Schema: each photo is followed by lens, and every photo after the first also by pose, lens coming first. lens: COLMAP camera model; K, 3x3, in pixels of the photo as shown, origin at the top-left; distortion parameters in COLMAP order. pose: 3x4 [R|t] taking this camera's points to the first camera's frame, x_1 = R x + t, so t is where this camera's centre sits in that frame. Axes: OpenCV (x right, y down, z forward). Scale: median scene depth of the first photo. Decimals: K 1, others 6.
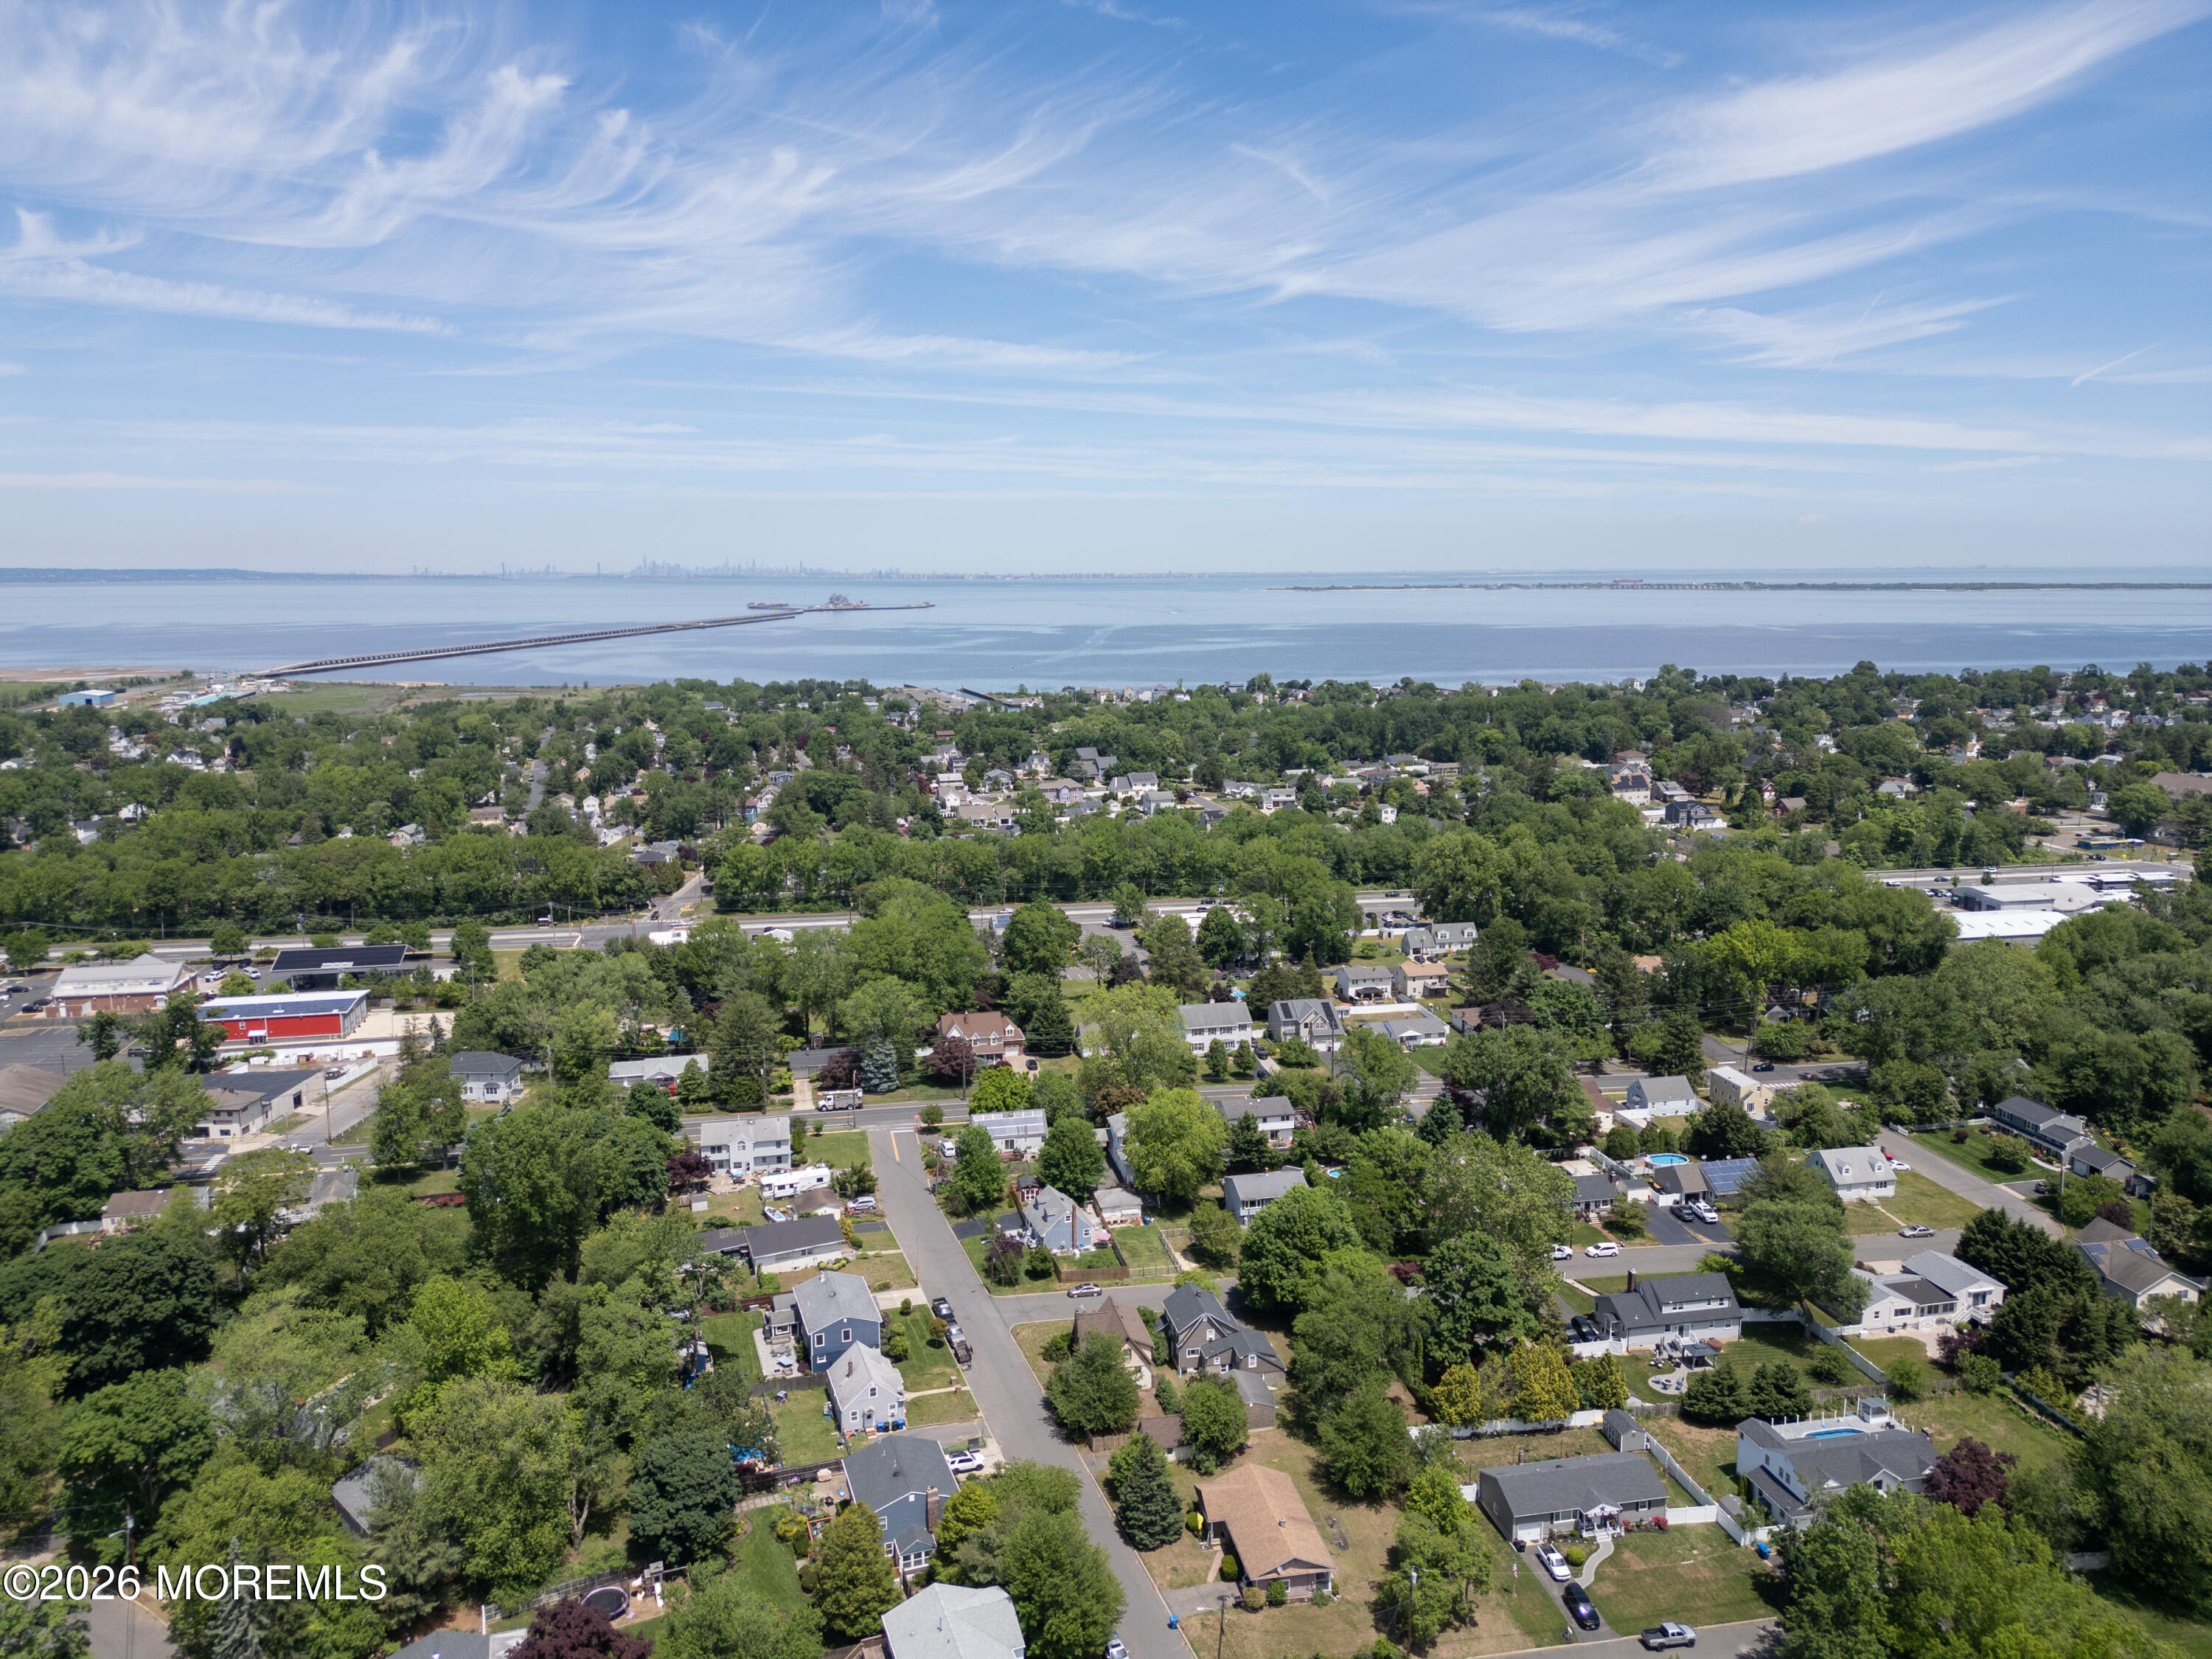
lens RADIAL K [[1541.4, 0, 1112.0], [0, 1541.4, 829.0], [0, 0, 1]] dist [0.092910, -0.105011]
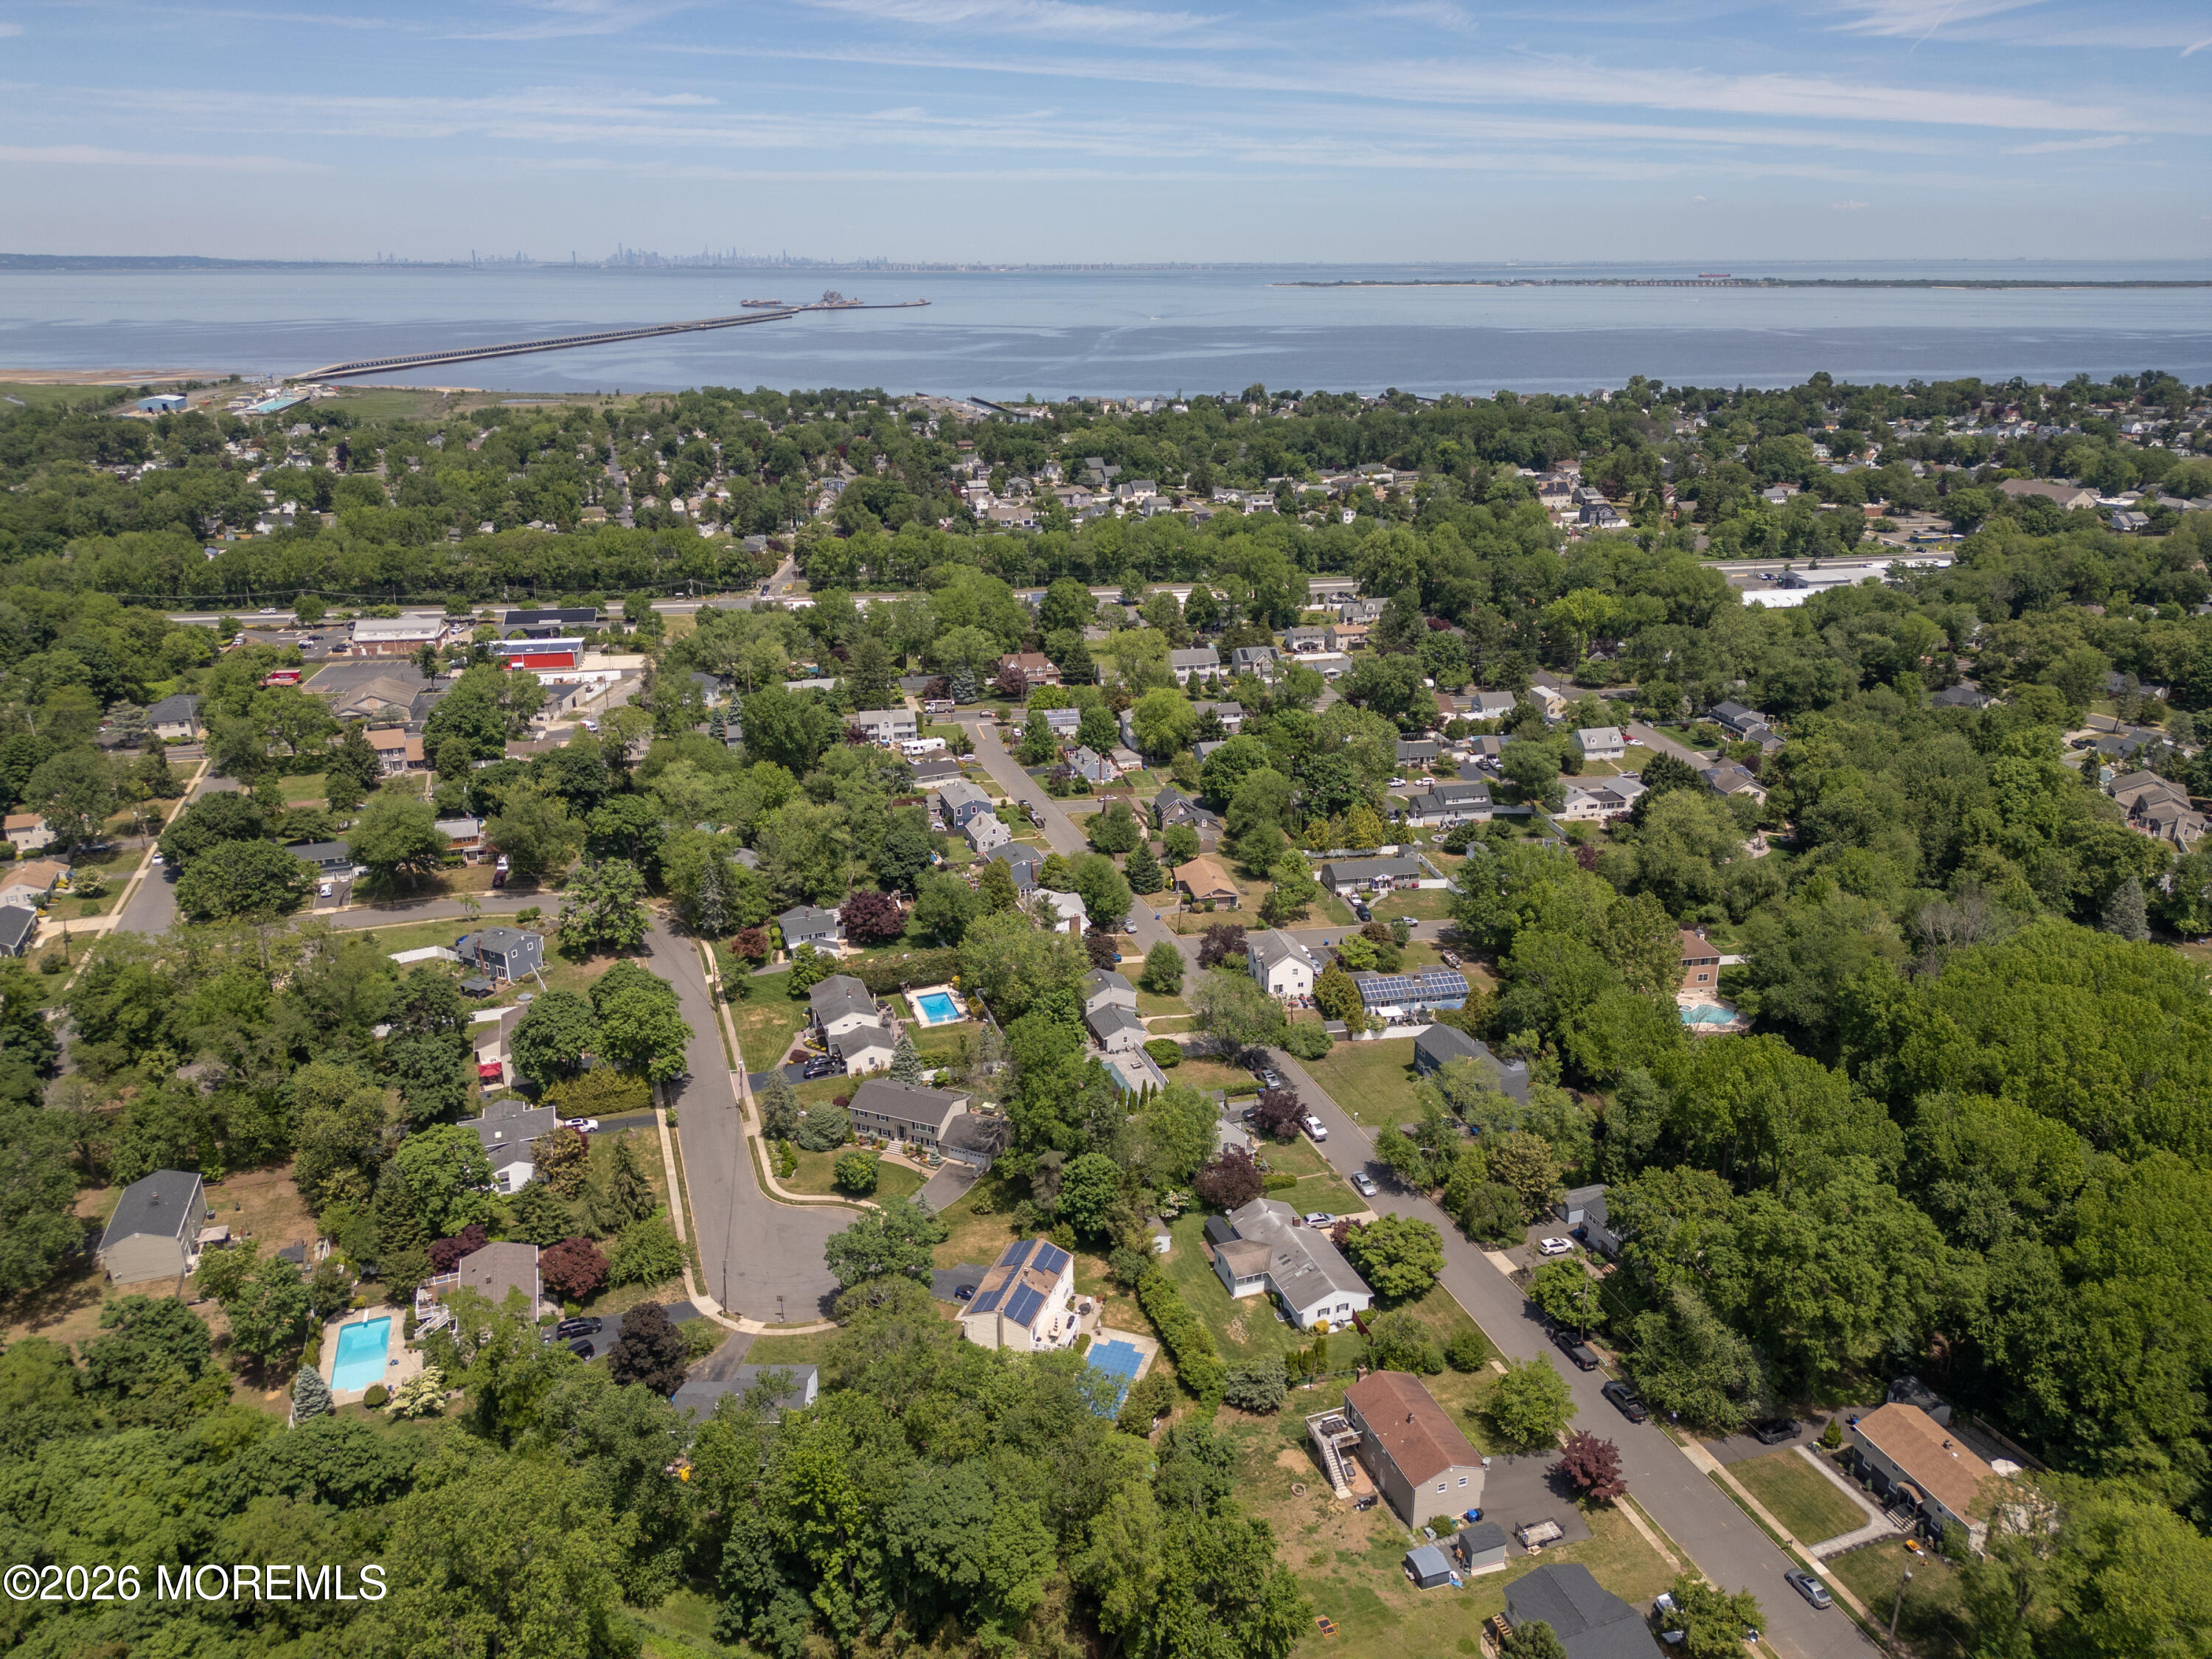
lens RADIAL K [[1541.4, 0, 1112.0], [0, 1541.4, 829.0], [0, 0, 1]] dist [0.092910, -0.105011]
pose [[0.999996, 0.002383, 0.001343, -0.007159], [-0.002589, 0.983006, 0.183555, 0.011365], [-0.000883, -0.183558, 0.983008, -0.297480]]
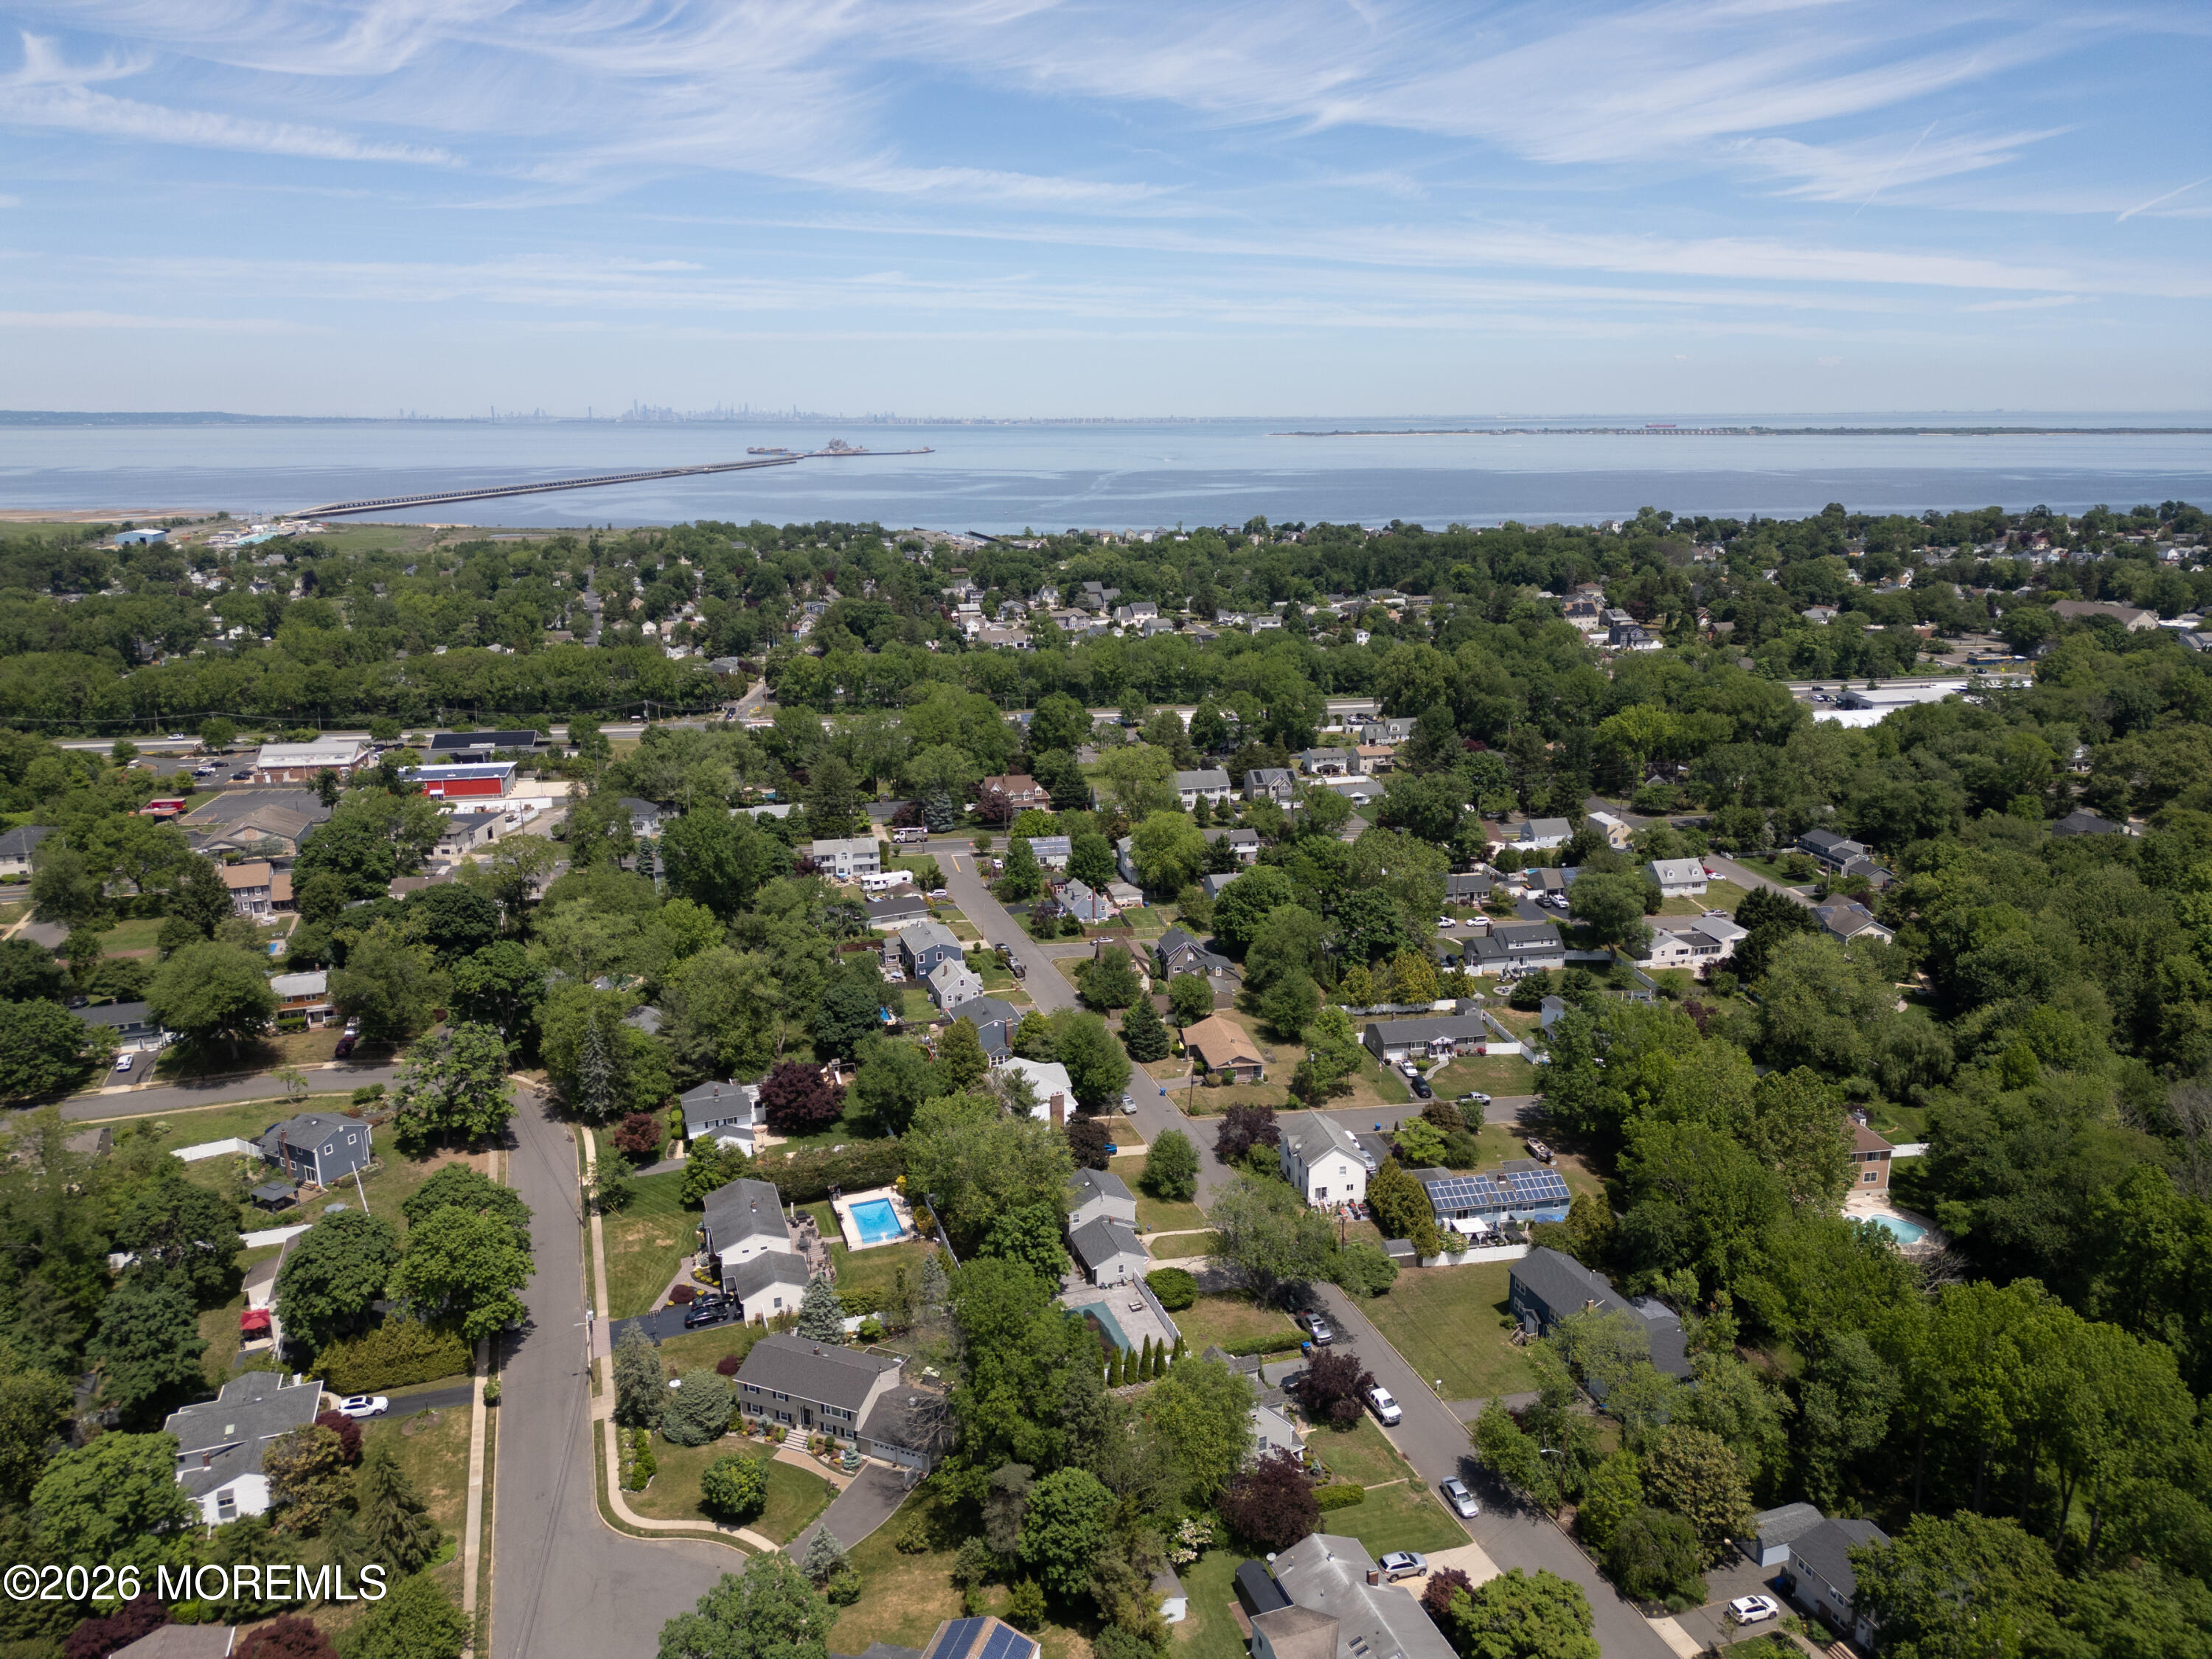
lens RADIAL K [[1543.4, 0, 1111.8], [0, 1543.4, 829.0], [0, 0, 1]] dist [0.081247, -0.083640]
pose [[1.000000, 0.000526, -0.000114, -0.004113], [-0.000512, 0.995488, 0.094887, 0.029591], [0.000163, -0.094887, 0.995488, -0.175746]]
